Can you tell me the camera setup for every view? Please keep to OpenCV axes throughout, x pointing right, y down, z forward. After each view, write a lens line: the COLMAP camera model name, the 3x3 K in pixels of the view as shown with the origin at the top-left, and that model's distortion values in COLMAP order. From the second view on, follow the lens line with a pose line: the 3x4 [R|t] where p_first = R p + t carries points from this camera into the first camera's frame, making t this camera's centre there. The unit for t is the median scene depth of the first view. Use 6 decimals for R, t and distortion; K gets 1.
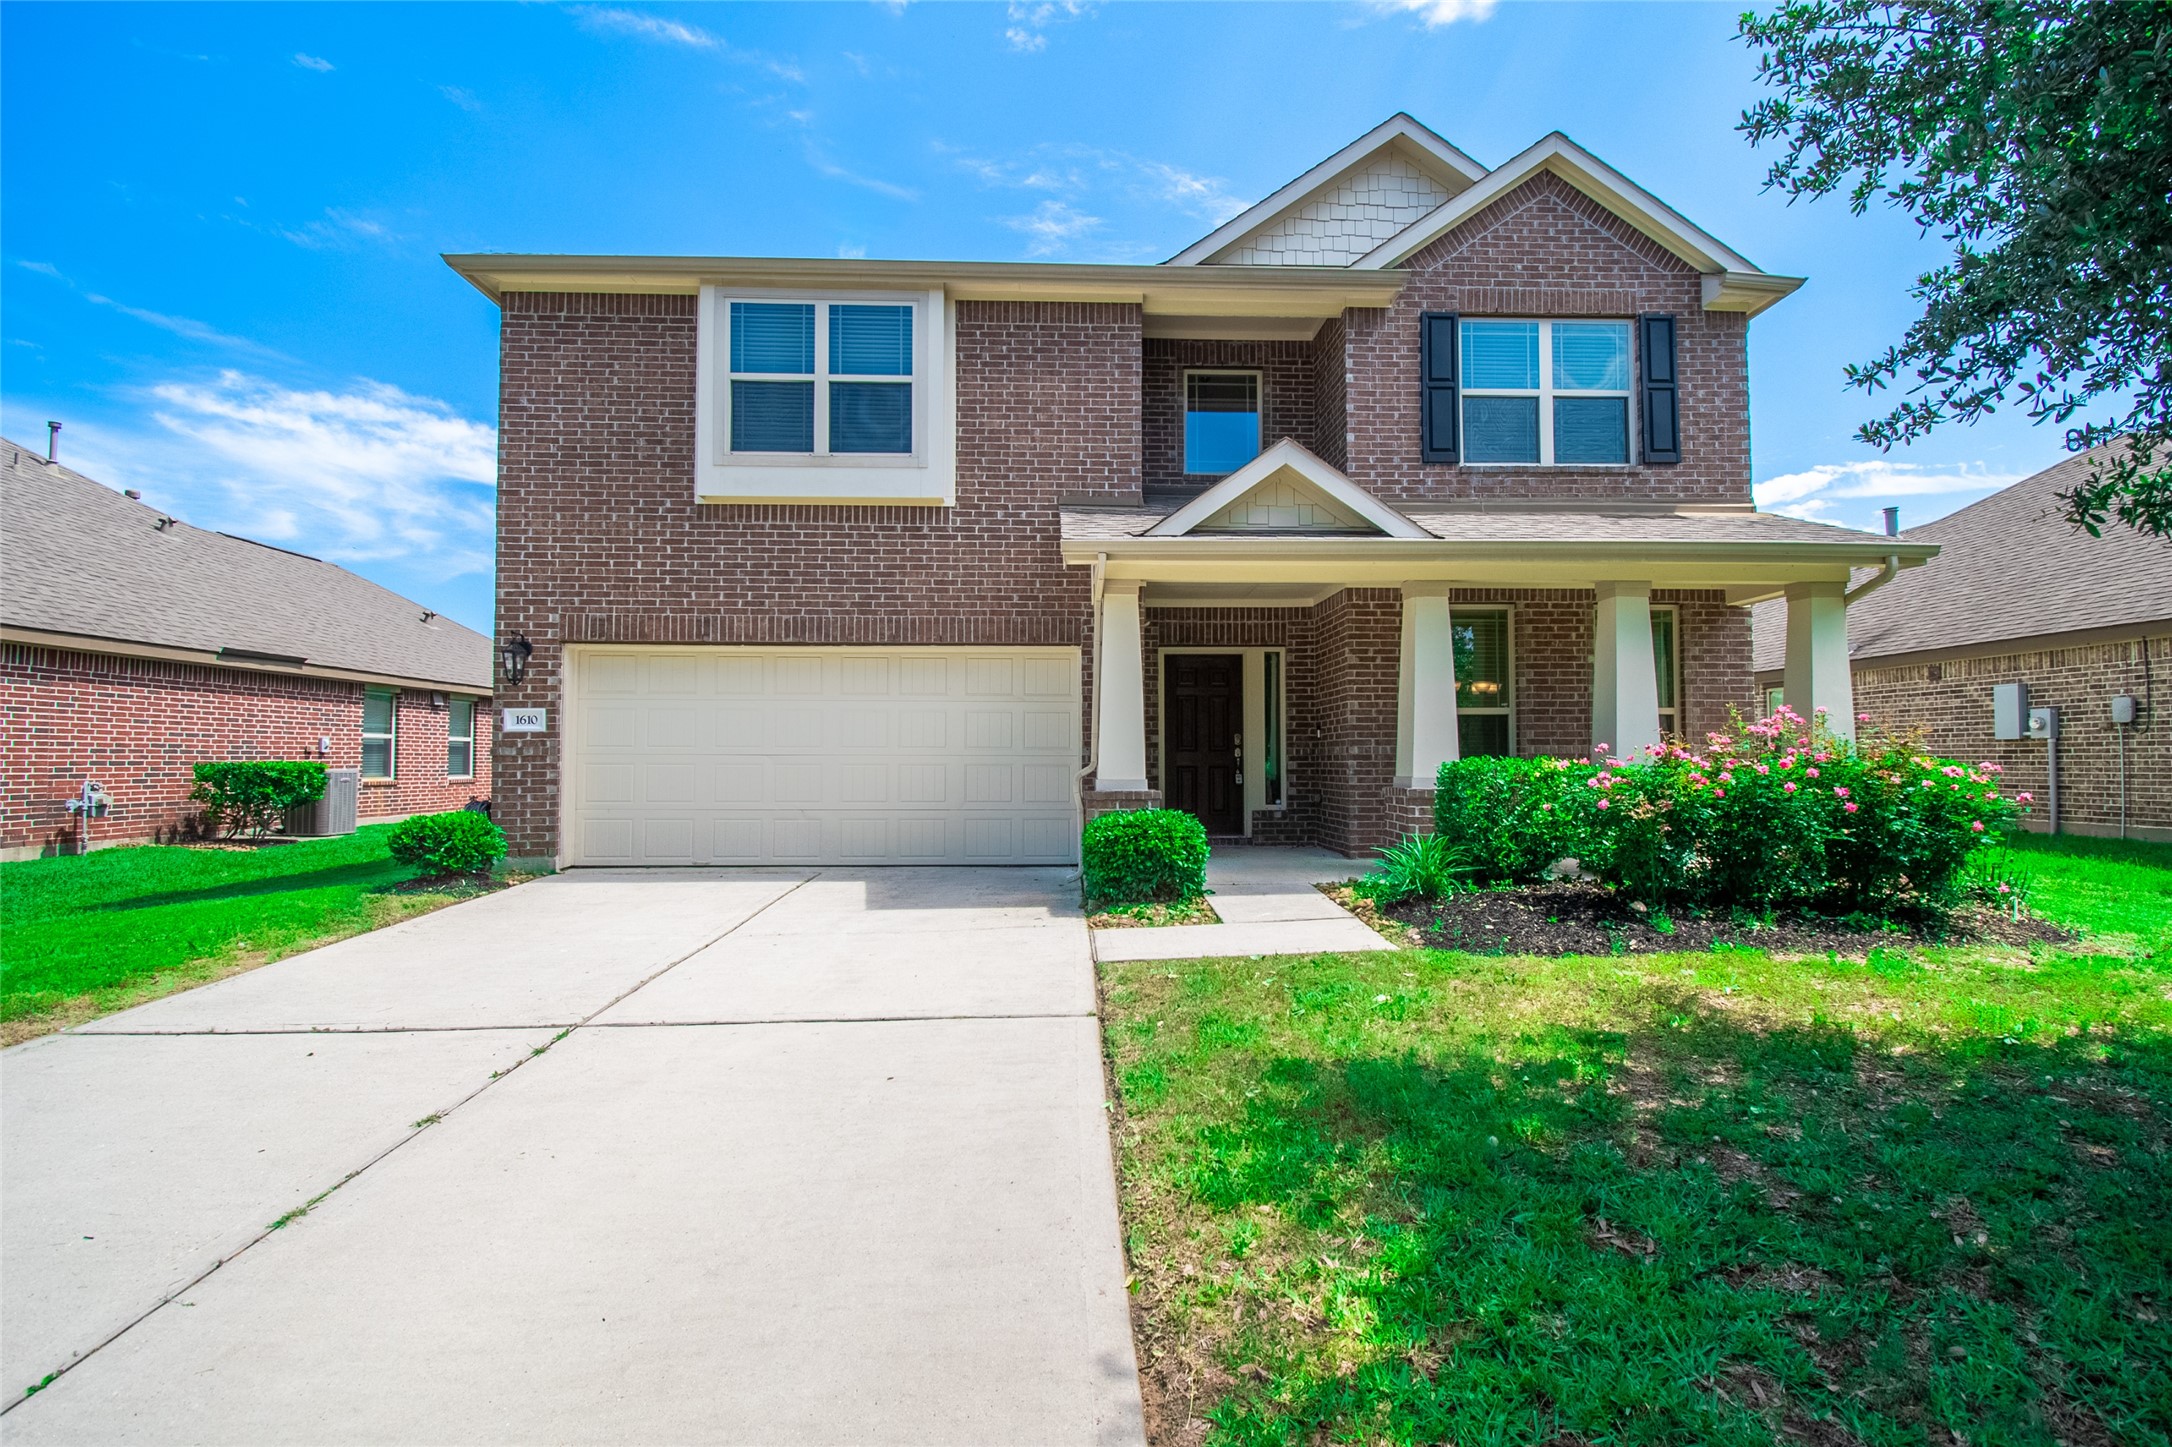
lens RADIAL K [[1000.0, 0, 1086.0], [0, 1000.0, 723.5], [0, 0, 1]] dist [0.023220, -0.025649]
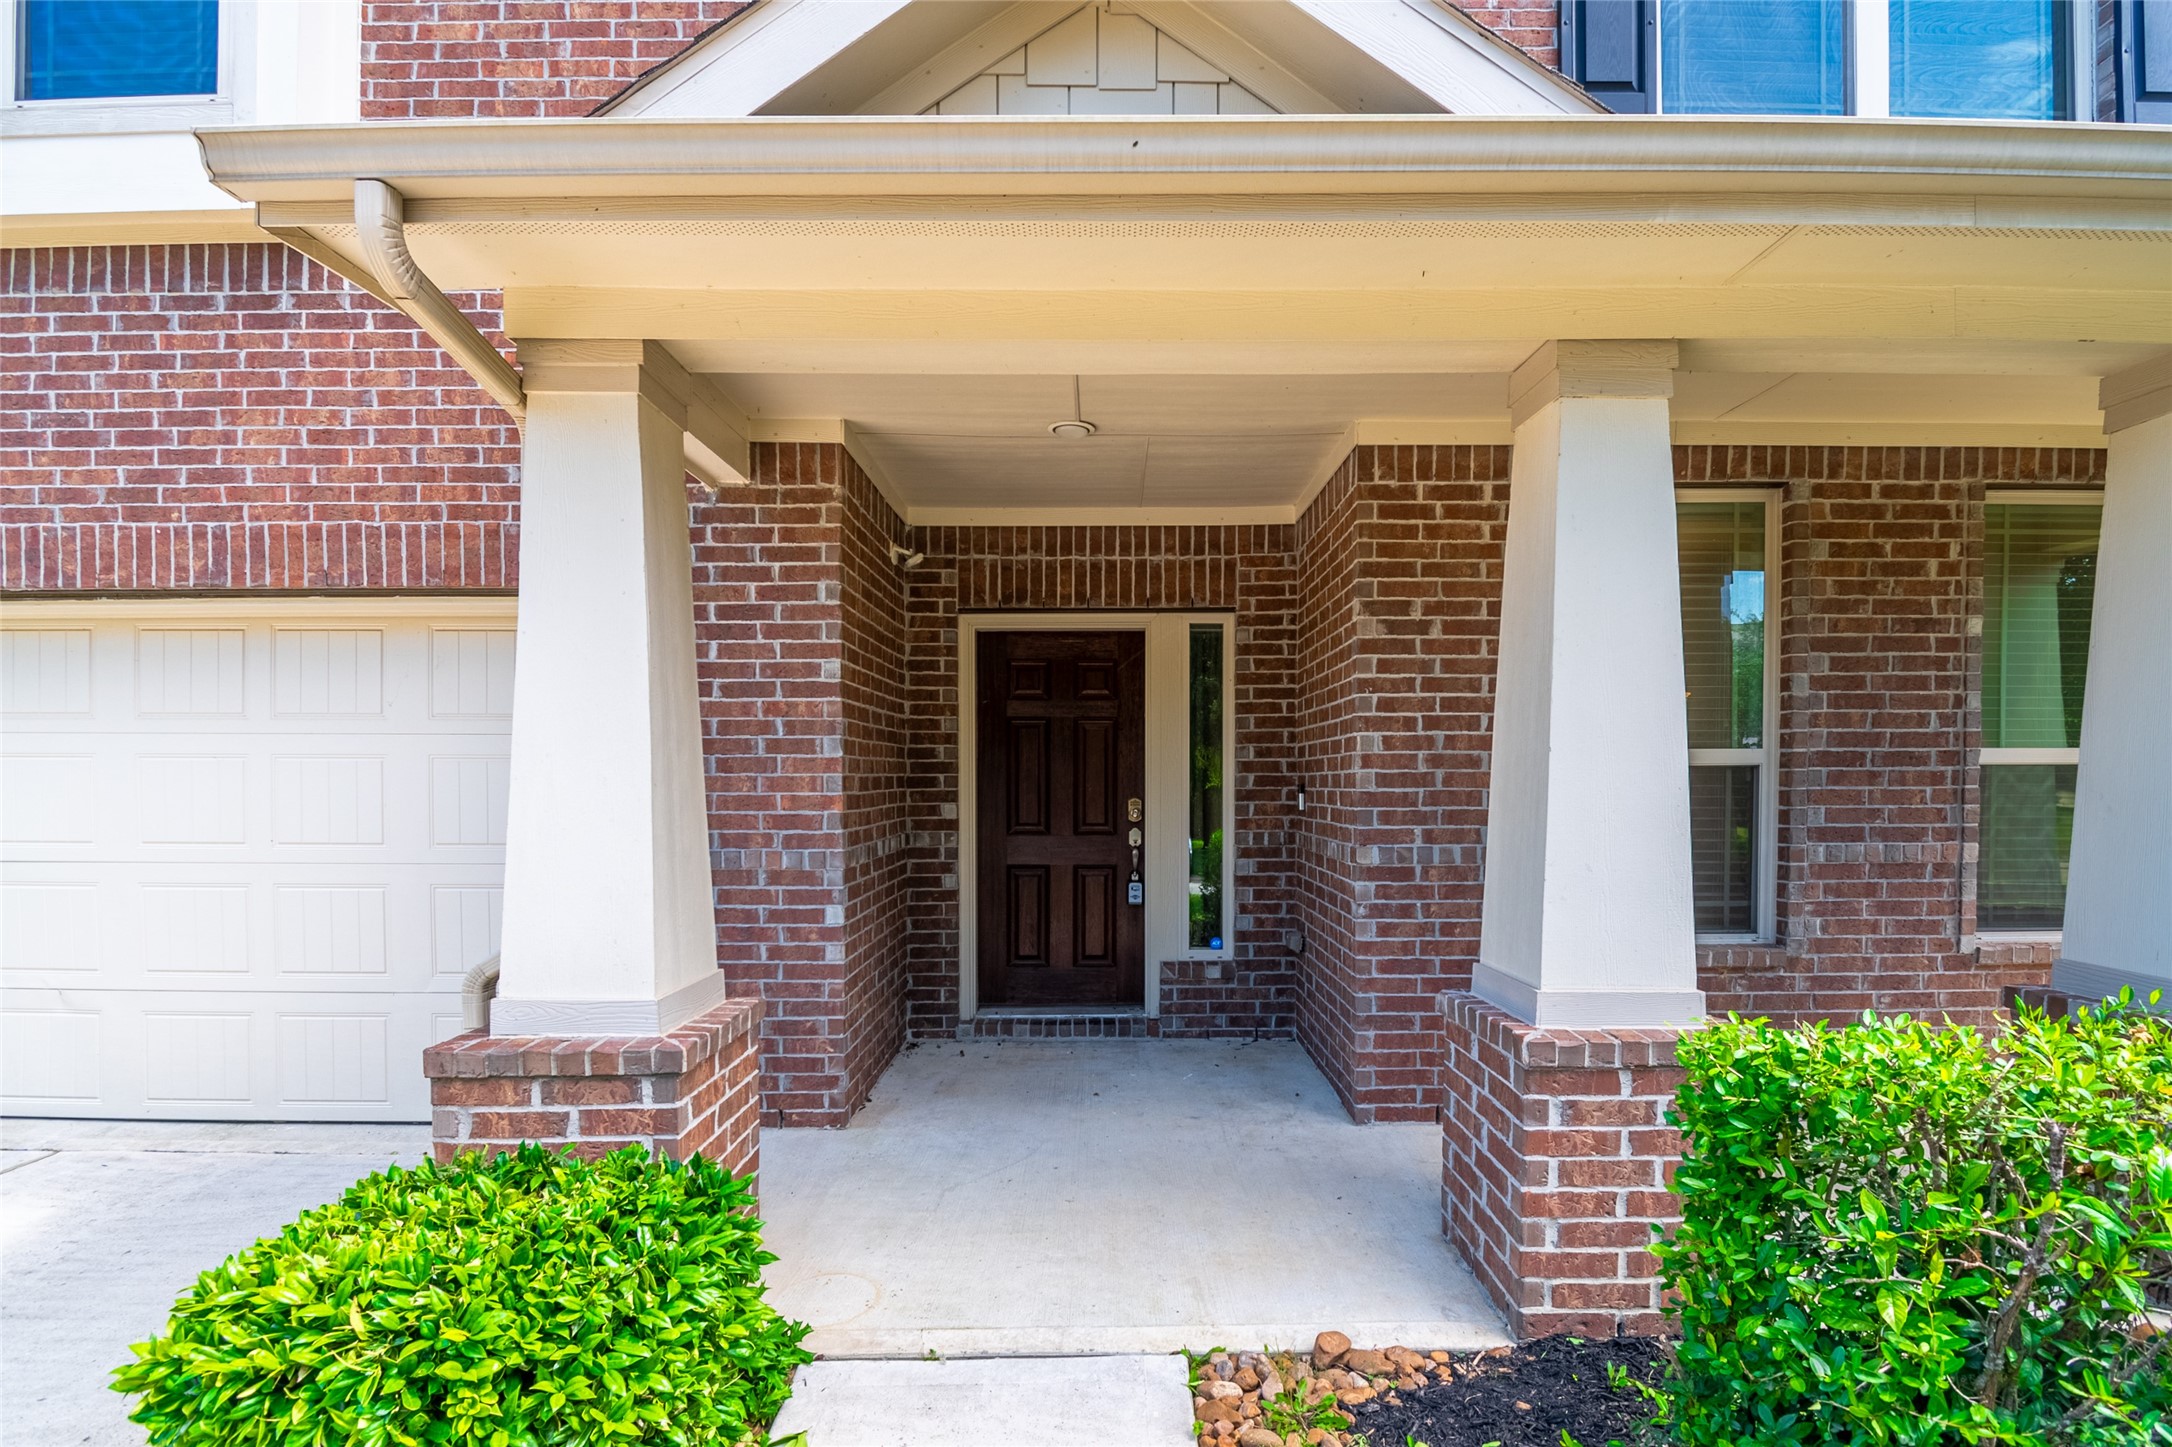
lens RADIAL K [[995.4, 0, 1096.0], [0, 995.4, 797.1], [0, 0, 1]] dist [0.000705, -0.003958]
pose [[0.998831, 0.002202, -0.048293, 0.181386], [0.000511, 0.998425, 0.056095, -0.019687], [0.048340, -0.056054, 0.997257, 0.612324]]
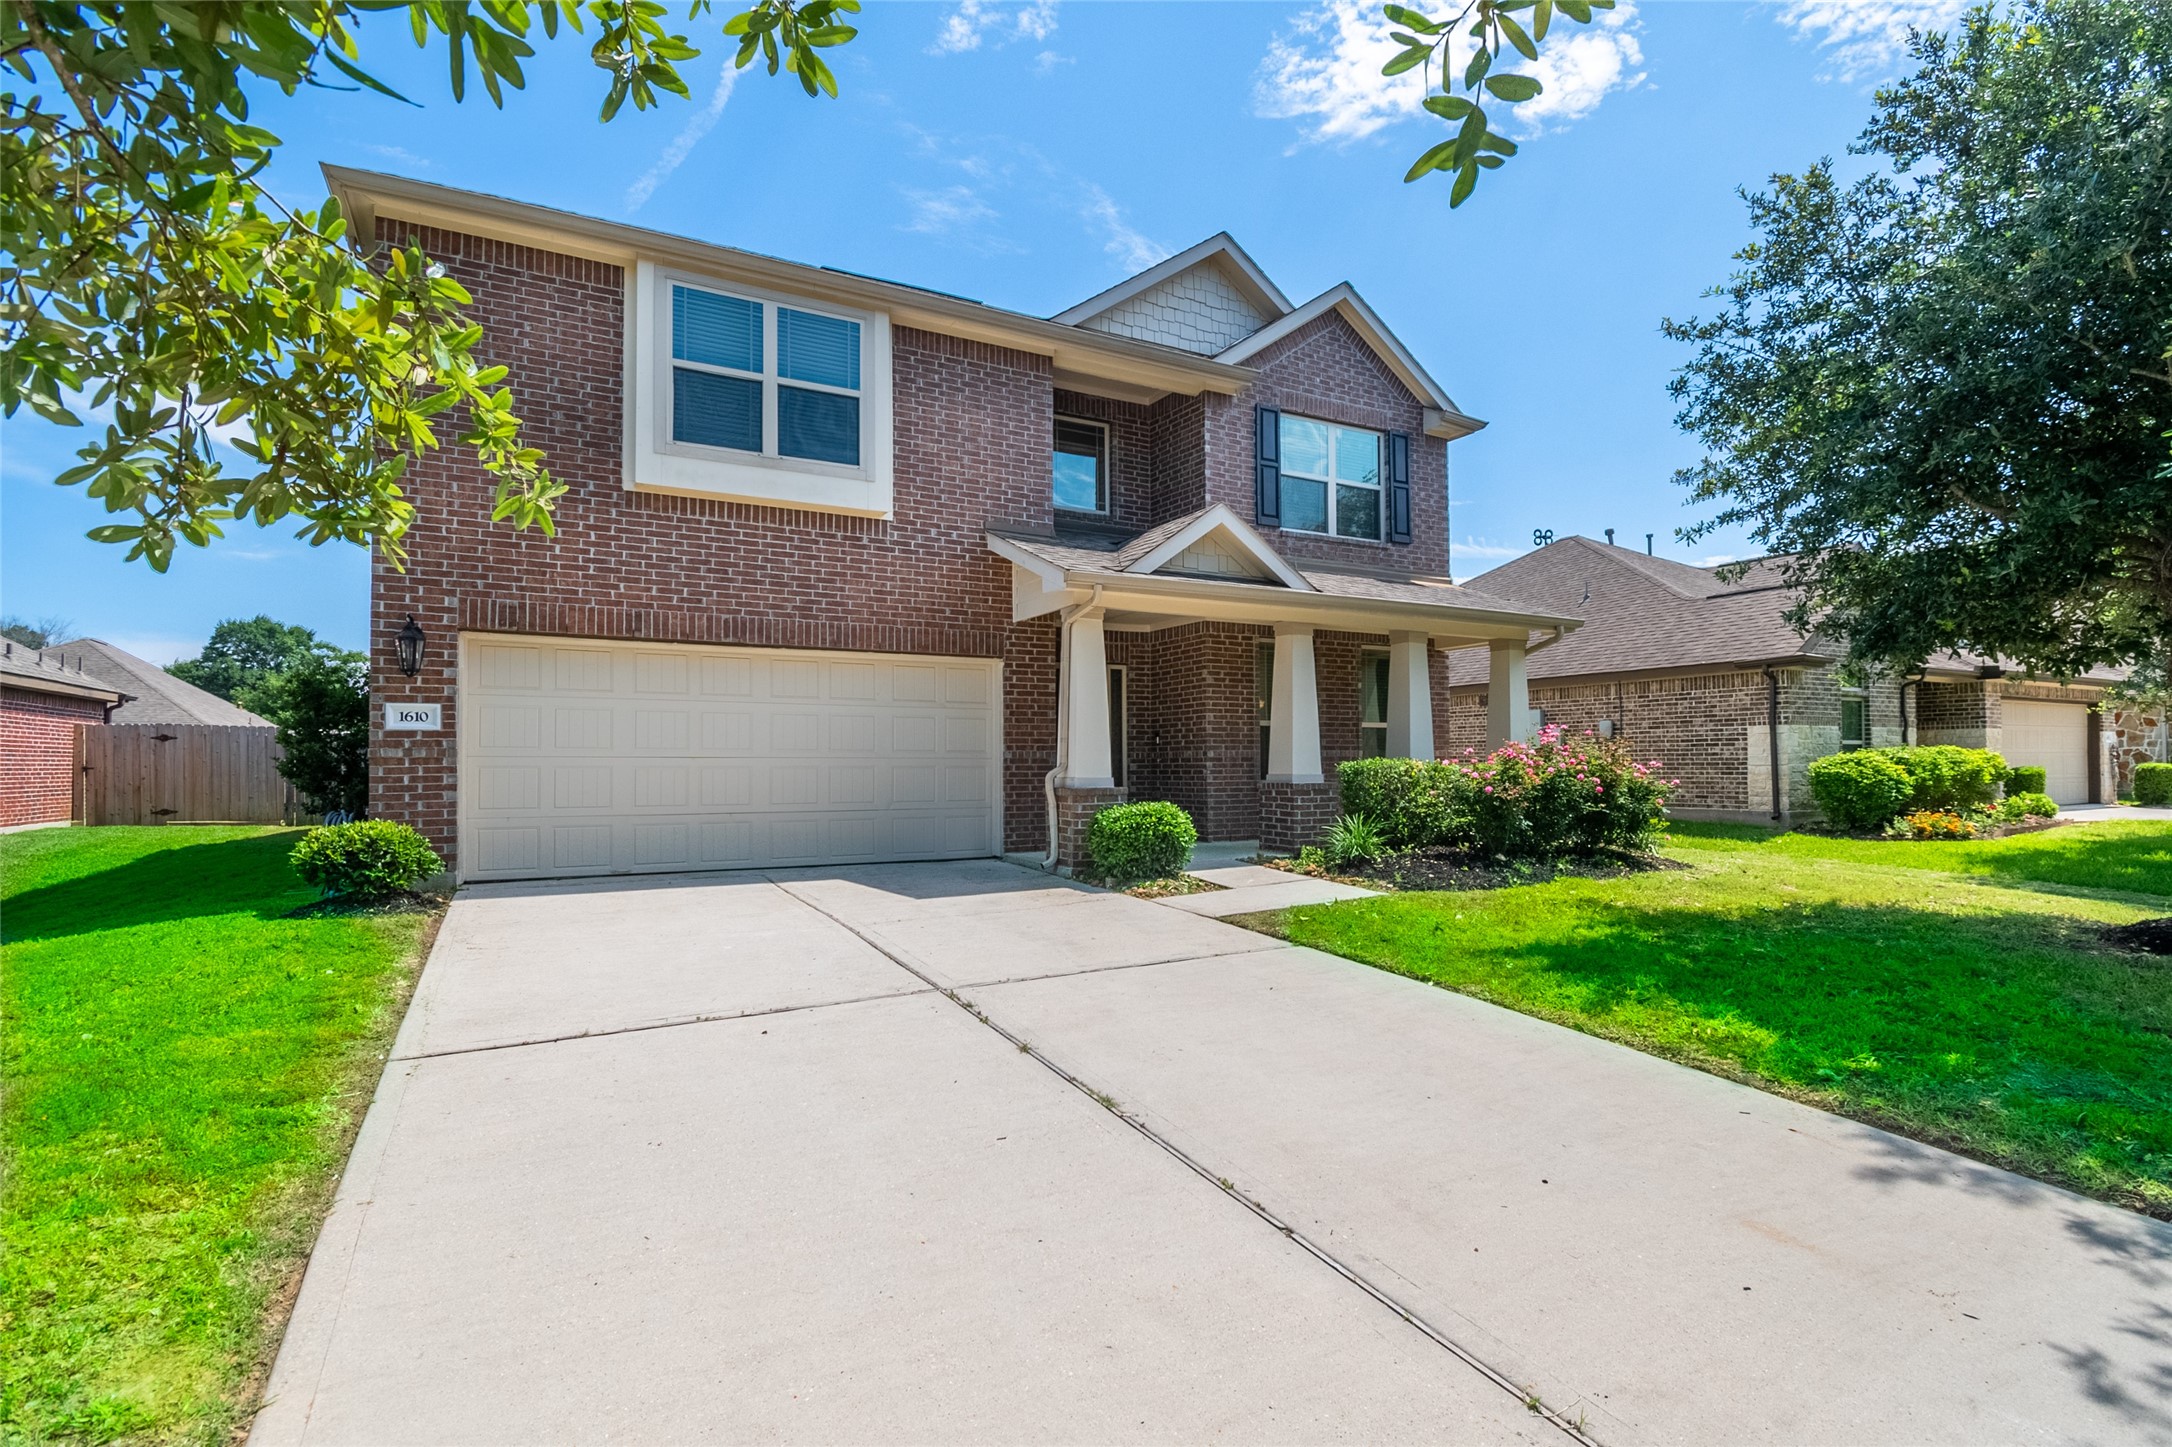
lens RADIAL K [[1022.6, 0, 1095.7], [0, 1022.6, 739.4], [0, 0, 1]] dist [0.013351, -0.020931]
pose [[0.895267, 0.008642, 0.445446, -0.417375], [-0.012788, 0.999898, 0.006302, 0.002899], [-0.445346, -0.011338, 0.895287, -0.057750]]
